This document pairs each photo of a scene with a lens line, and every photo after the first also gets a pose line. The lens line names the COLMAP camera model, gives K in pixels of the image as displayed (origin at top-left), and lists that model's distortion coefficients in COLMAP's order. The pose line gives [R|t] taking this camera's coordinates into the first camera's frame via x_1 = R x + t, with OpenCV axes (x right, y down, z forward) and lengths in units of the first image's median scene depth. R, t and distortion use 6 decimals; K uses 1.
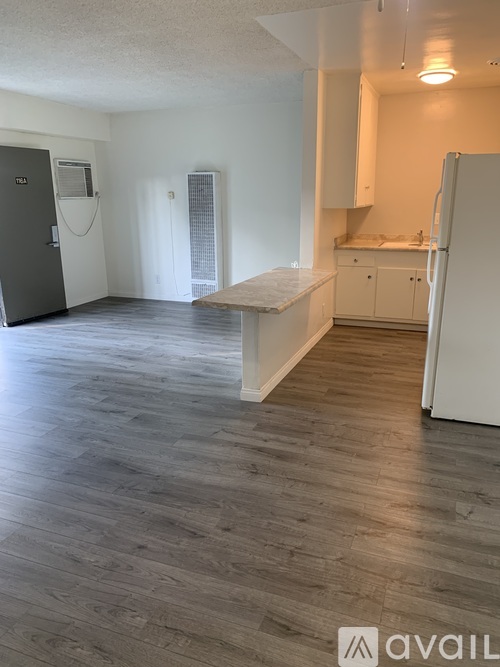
lens RADIAL K [[510.1, 0, 251.5], [0, 510.1, 344.7], [0, 0, 1]] dist [0.087842, -0.169787]
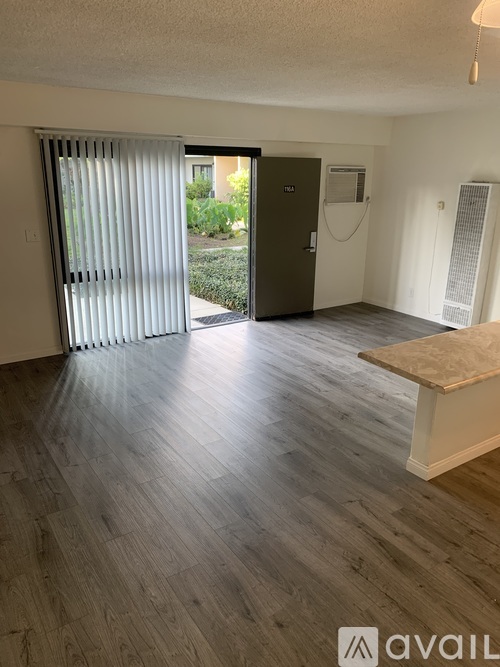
lens RADIAL K [[510.1, 0, 251.5], [0, 510.1, 344.7], [0, 0, 1]] dist [0.087842, -0.169787]
pose [[0.815538, 0.205419, -0.541018, 0.135510], [-0.181607, 0.978499, 0.097770, -0.095609], [0.549469, 0.018517, 0.835309, 0.078342]]
